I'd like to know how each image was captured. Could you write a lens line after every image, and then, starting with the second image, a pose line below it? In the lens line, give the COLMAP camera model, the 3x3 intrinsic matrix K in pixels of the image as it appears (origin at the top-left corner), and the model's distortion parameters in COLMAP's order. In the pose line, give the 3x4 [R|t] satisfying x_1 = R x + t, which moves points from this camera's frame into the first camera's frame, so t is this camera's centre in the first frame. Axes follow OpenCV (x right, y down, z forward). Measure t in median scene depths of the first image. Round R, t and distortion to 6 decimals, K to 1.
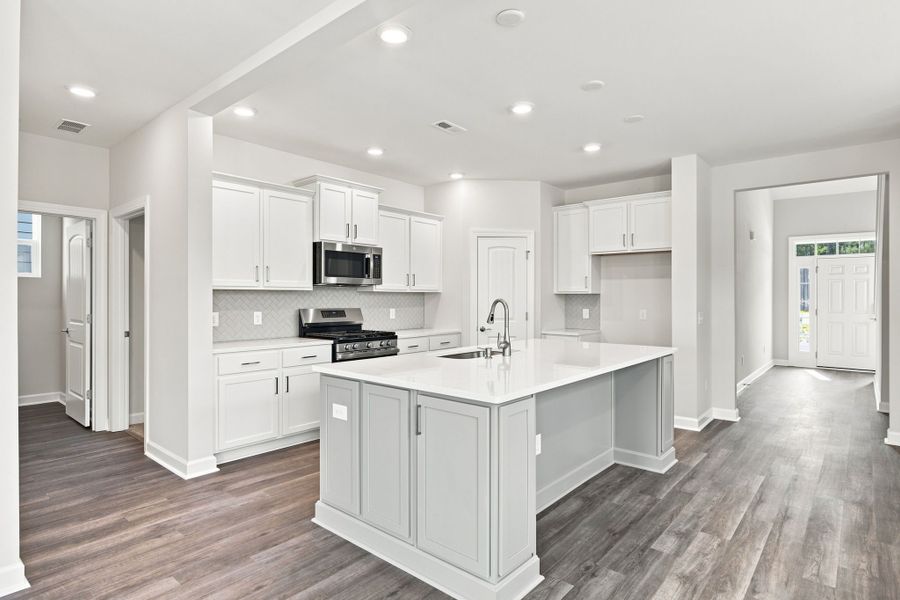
lens RADIAL K [[472.8, 0, 447.5], [0, 472.8, 300.0], [0, 0, 1]] dist [0.004709, 0.002750]
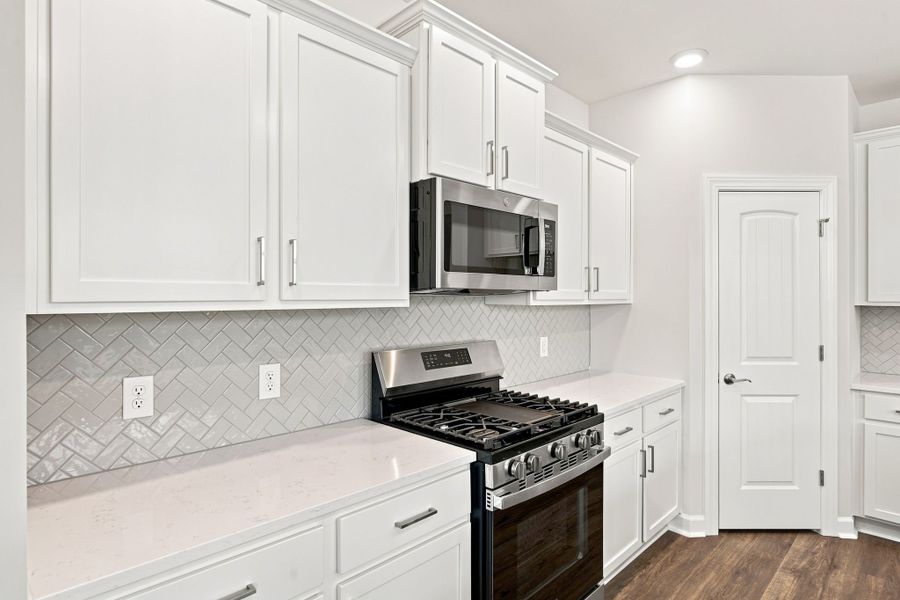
lens RADIAL K [[472.8, 0, 450.5], [0, 472.8, 296.2], [0, 0, 1]] dist [0.004709, 0.002750]
pose [[0.997045, -0.000138, -0.076822, -0.210108], [-0.000340, 0.999981, -0.006198, -0.025522], [0.076822, 0.006206, 0.997026, 0.584319]]
